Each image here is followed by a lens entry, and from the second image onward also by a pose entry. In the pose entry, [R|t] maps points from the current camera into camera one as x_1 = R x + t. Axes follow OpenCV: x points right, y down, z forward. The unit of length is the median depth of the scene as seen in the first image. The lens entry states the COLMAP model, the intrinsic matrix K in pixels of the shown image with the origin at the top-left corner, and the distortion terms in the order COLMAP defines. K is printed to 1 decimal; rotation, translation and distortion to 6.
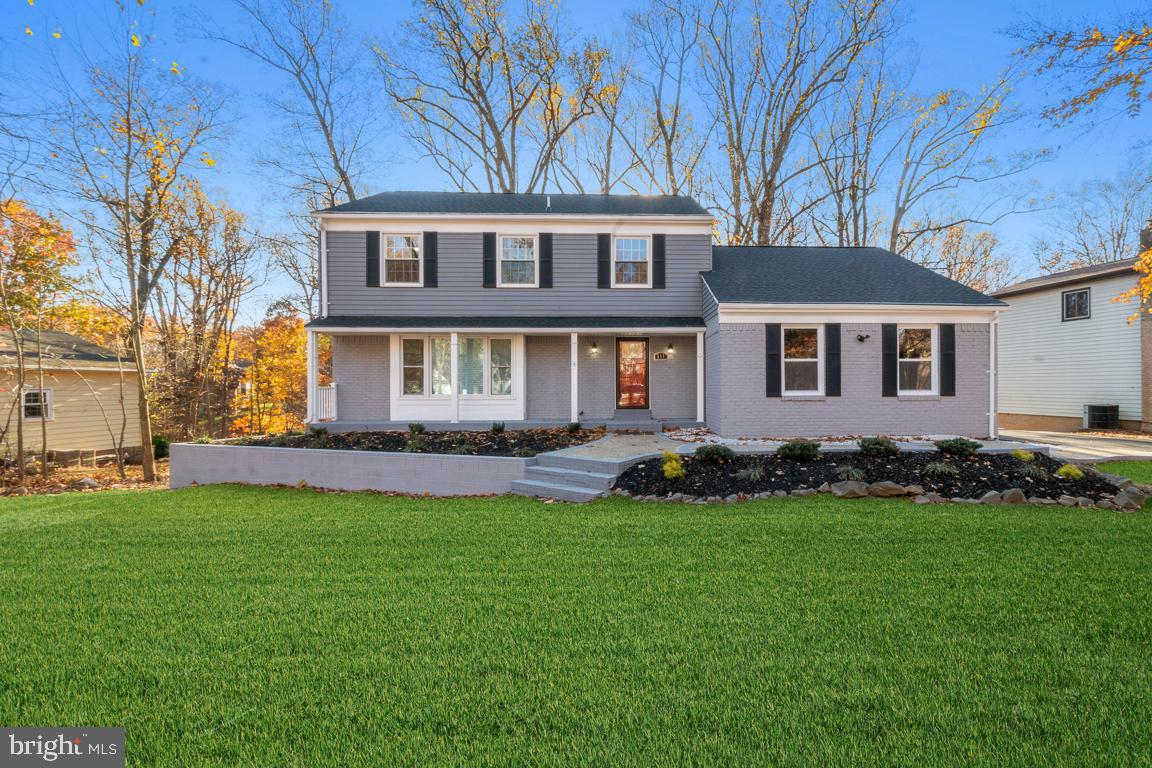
lens RADIAL K [[503.8, 0, 591.8], [0, 503.8, 382.9], [0, 0, 1]] dist [-0.001794, -0.000701]
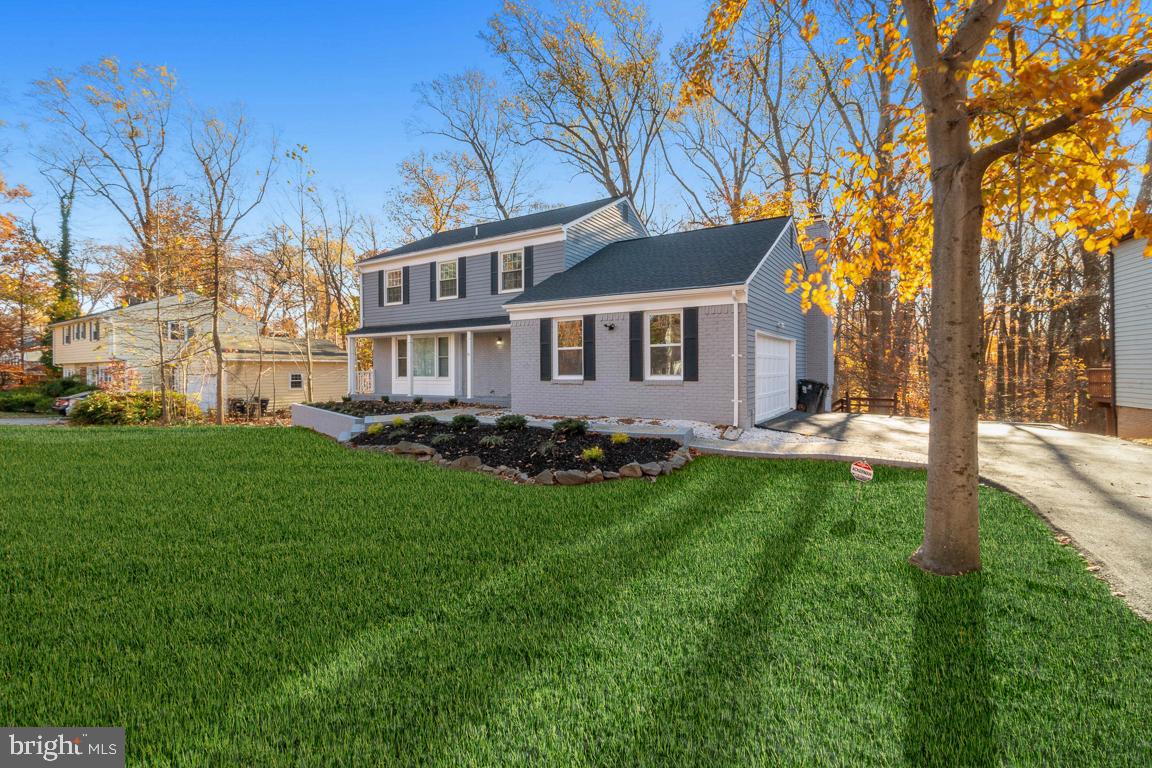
lens RADIAL K [[507.9, 0, 560.7], [0, 507.9, 361.9], [0, 0, 1]] dist [-0.000550, -0.000062]
pose [[0.819706, -0.010232, -0.572694, 0.904803], [0.005691, 0.999937, -0.009720, -0.003241], [0.572757, 0.004708, 0.819712, 0.038675]]
